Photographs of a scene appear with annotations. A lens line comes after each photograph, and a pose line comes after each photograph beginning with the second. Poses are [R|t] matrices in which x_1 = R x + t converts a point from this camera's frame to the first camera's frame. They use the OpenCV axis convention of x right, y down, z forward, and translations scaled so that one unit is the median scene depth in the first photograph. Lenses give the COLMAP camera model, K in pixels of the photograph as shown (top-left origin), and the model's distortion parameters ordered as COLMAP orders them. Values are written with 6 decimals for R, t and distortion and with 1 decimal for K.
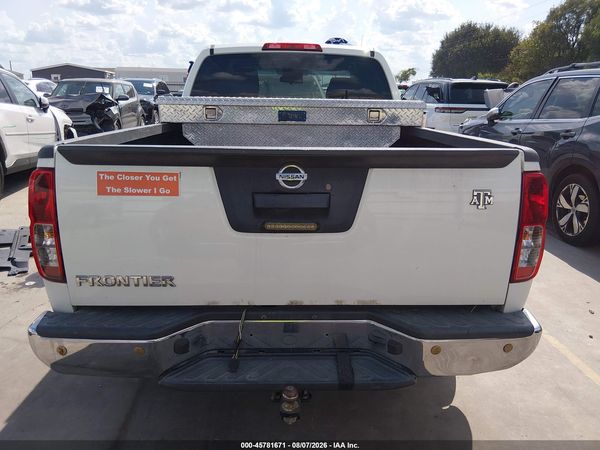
lens RADIAL K [[460.6, 0, 305.9], [0, 460.6, 216.0], [0, 0, 1]] dist [0.068017, -0.125478]
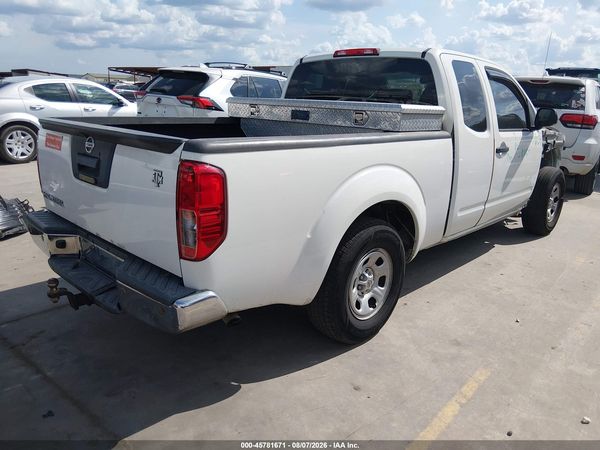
lens RADIAL K [[460.6, 0, 305.9], [0, 460.6, 216.0], [0, 0, 1]] dist [0.068017, -0.125478]
pose [[0.700555, 0.185639, -0.689029, 0.694090], [-0.198670, 0.978133, 0.061536, -0.042379], [0.685385, 0.093780, 0.722117, 0.193372]]
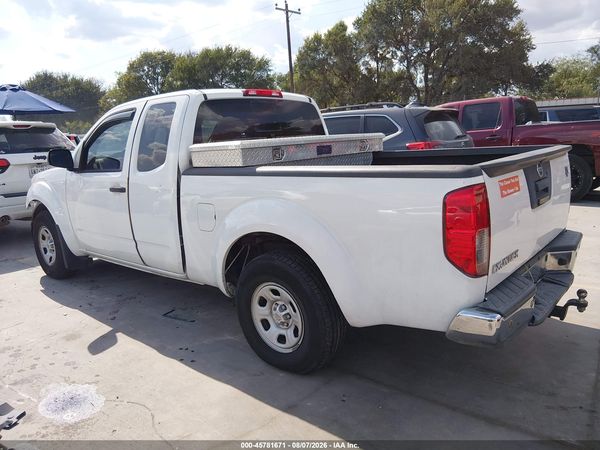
lens RADIAL K [[460.6, 0, 305.9], [0, 460.6, 216.0], [0, 0, 1]] dist [0.068017, -0.125478]
pose [[0.664791, -0.178211, 0.725461, -0.820107], [0.247761, 0.968759, 0.010936, -0.068142], [-0.704746, 0.172471, 0.688177, 0.219871]]
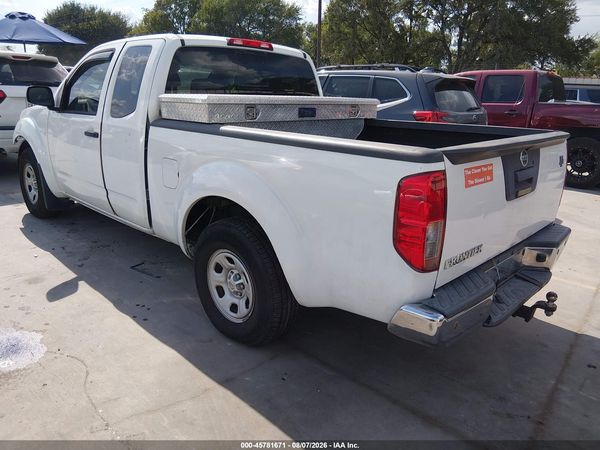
lens RADIAL K [[460.6, 0, 305.9], [0, 460.6, 216.0], [0, 0, 1]] dist [0.068017, -0.125478]
pose [[0.707366, -0.176958, 0.684339, -0.717556], [0.154456, 0.983455, 0.094651, -0.069145], [-0.689766, 0.038748, 0.722995, 0.189726]]
